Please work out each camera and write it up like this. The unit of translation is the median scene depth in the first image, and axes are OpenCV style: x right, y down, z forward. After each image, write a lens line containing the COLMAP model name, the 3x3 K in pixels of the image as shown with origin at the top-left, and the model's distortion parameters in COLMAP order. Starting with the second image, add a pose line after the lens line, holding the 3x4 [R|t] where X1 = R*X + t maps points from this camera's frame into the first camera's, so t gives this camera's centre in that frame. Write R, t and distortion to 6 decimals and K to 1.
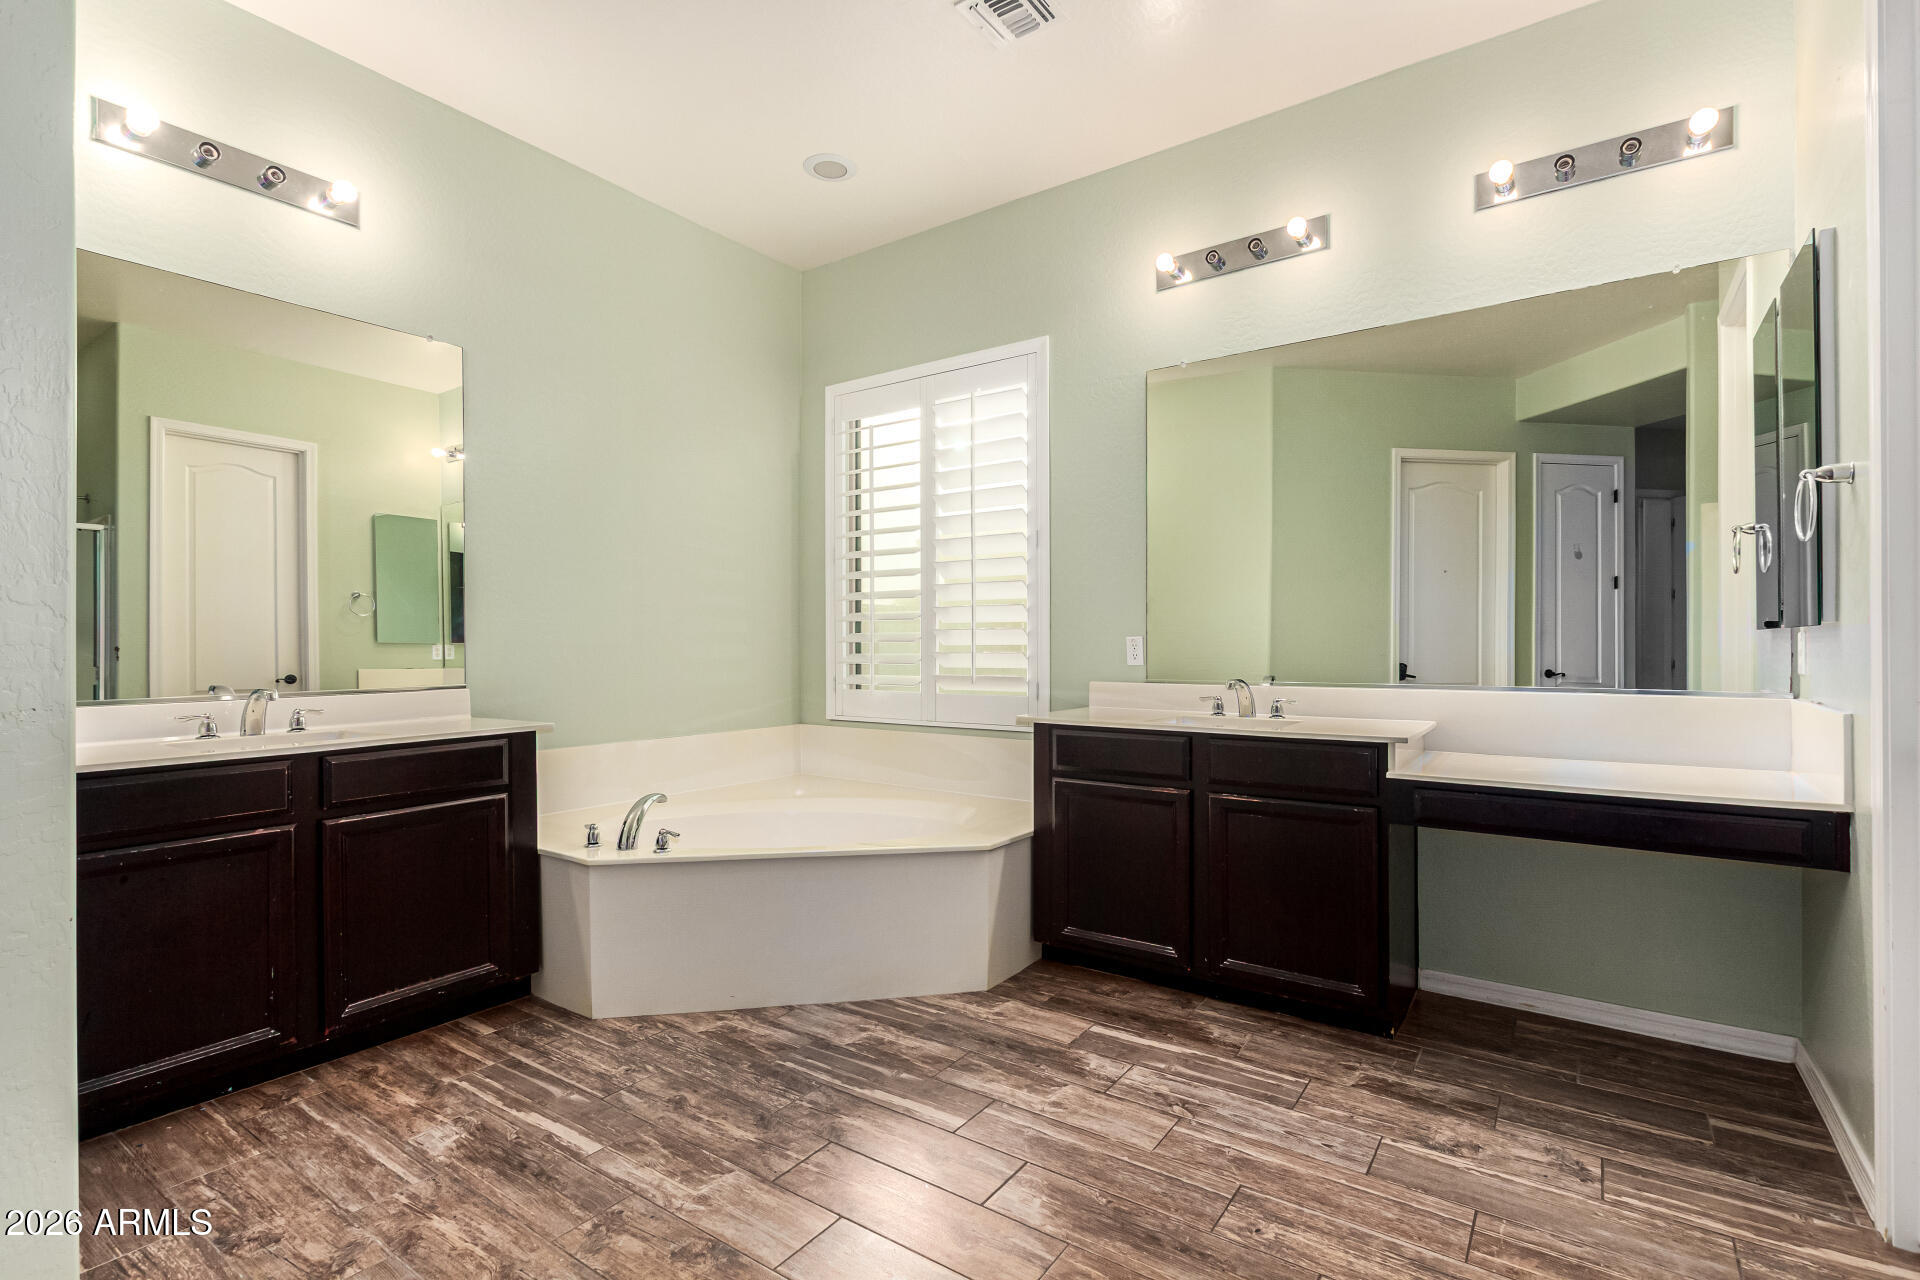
lens RADIAL K [[866.9, 0, 960.0], [0, 866.9, 640.0], [0, 0, 1]] dist [0.003913, -0.001453]
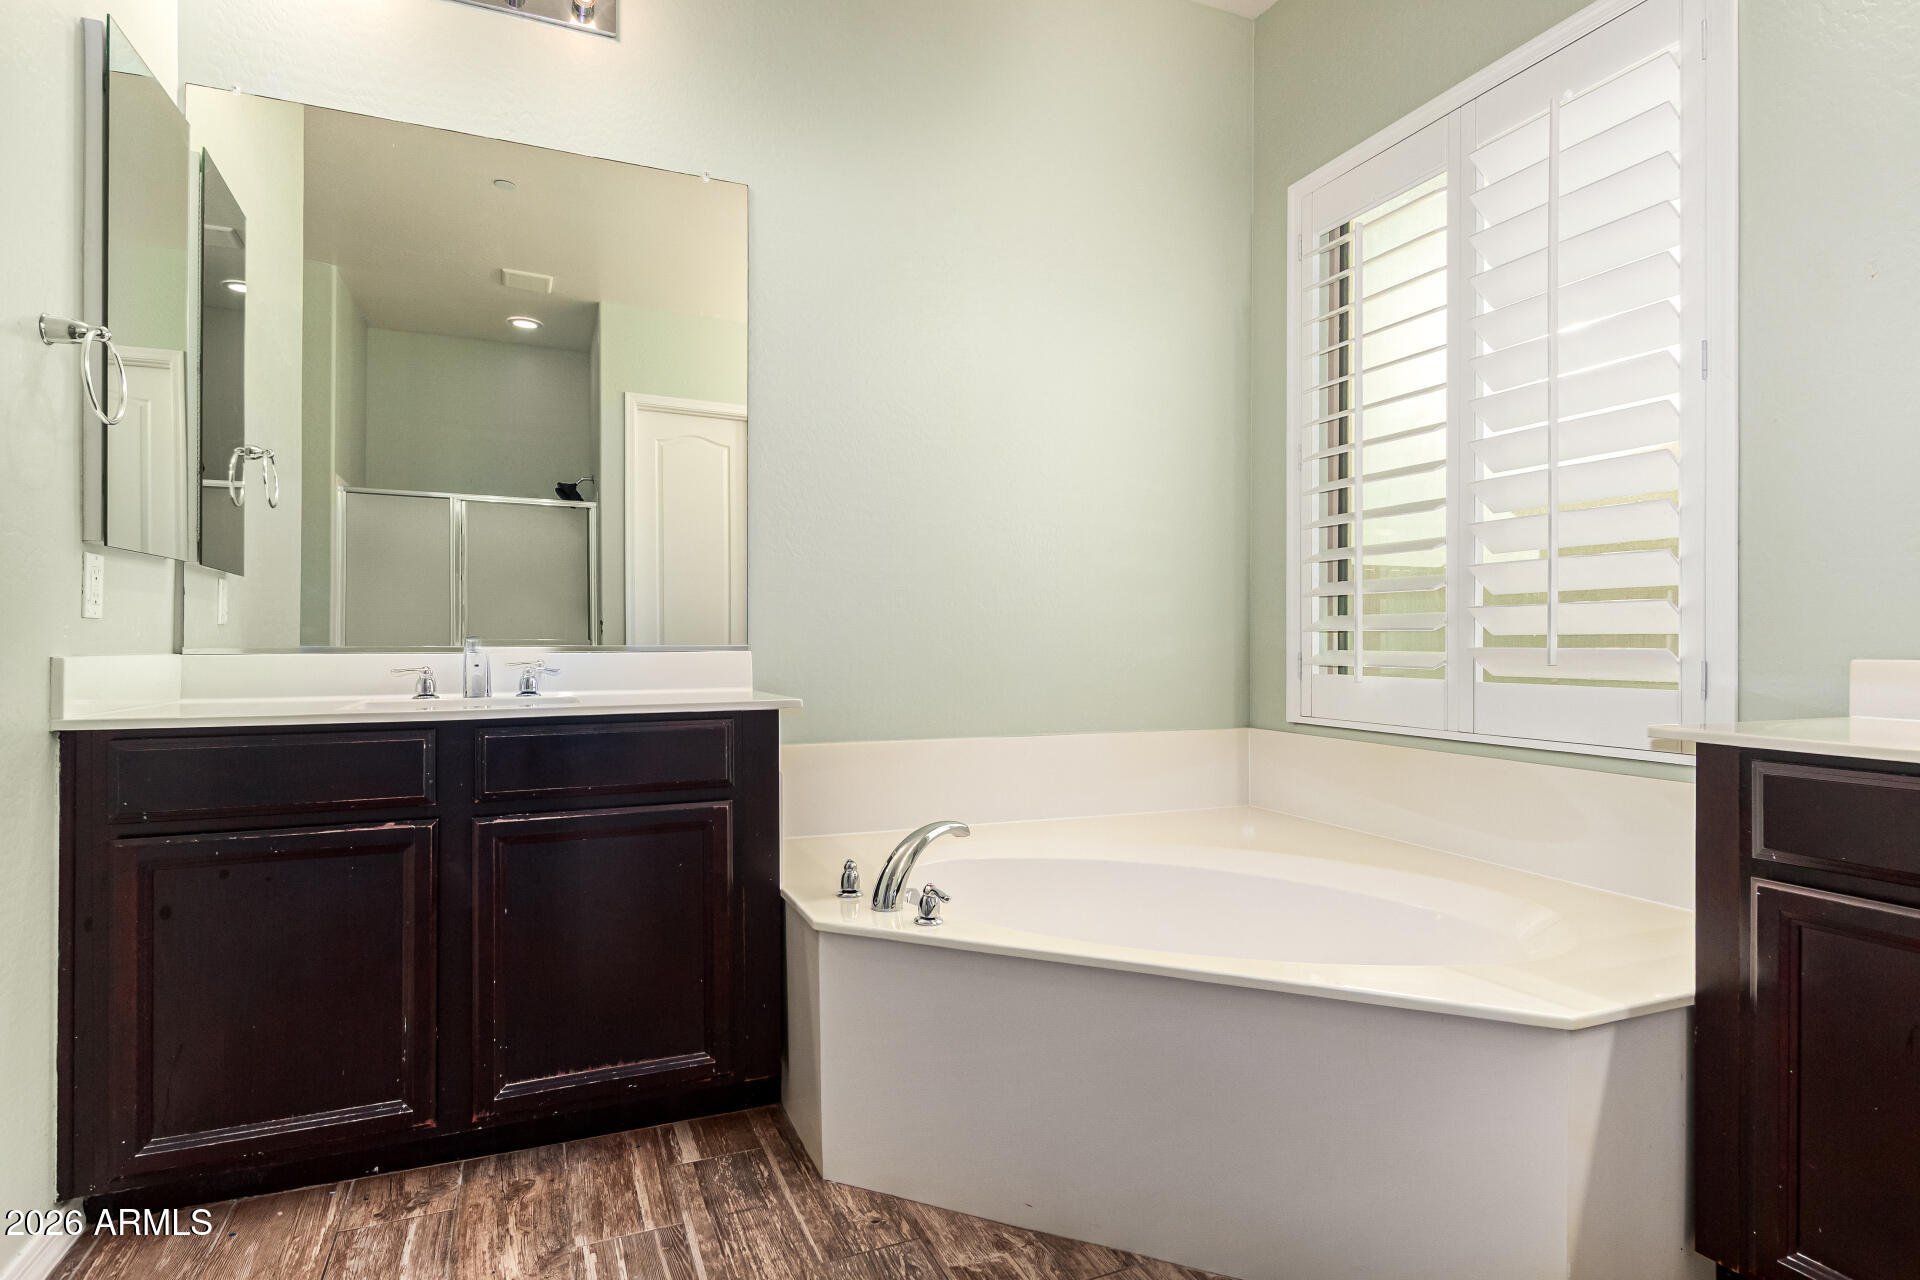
lens RADIAL K [[991.9, 0, 996.6], [0, 991.9, 637.9], [0, 0, 1]] dist [0.000134, 0.000055]
pose [[0.865959, 0.005834, -0.500081, 0.034223], [-0.005851, 0.999982, 0.001534, 0.051126], [0.500081, 0.001597, 0.865977, 0.458482]]
